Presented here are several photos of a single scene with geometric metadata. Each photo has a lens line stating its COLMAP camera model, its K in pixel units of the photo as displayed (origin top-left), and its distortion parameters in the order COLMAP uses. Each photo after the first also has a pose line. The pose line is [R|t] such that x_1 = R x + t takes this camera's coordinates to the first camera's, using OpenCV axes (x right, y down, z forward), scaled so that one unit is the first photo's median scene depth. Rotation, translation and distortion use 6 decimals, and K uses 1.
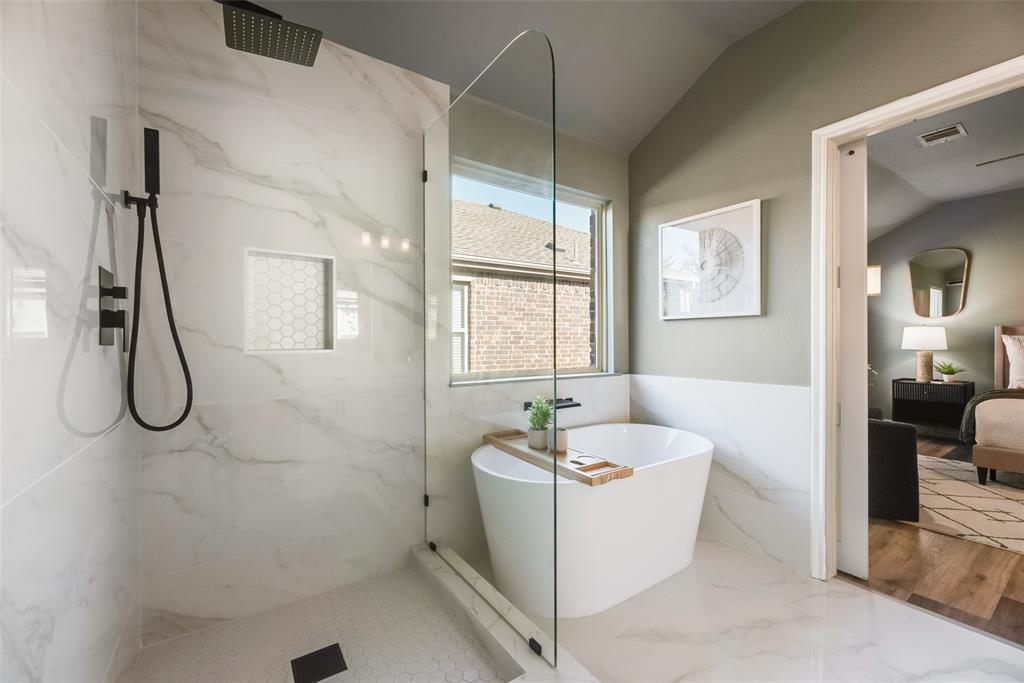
lens RADIAL K [[420.7, 0, 513.3], [0, 420.7, 350.7], [0, 0, 1]] dist [0.016588, -0.000464]
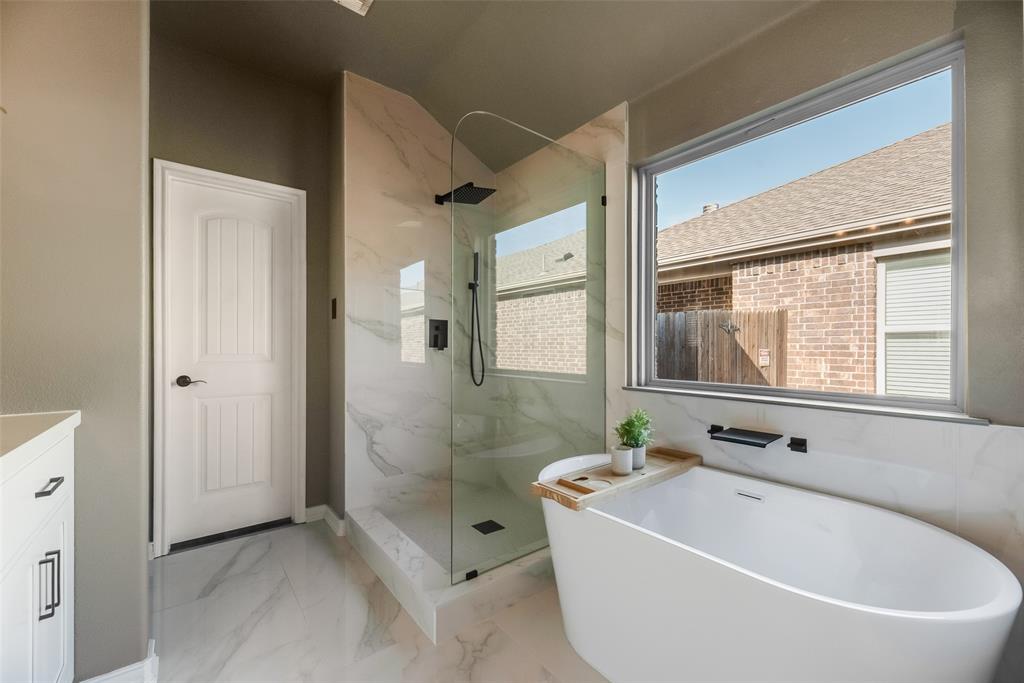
lens RADIAL K [[420.7, 0, 508.7], [0, 420.7, 346.0], [0, 0, 1]] dist [0.016588, -0.000464]
pose [[0.065966, 0.015364, -0.997704, 1.072288], [-0.008059, 0.999857, 0.014864, -0.043884], [0.997789, 0.007060, 0.066081, 0.788205]]
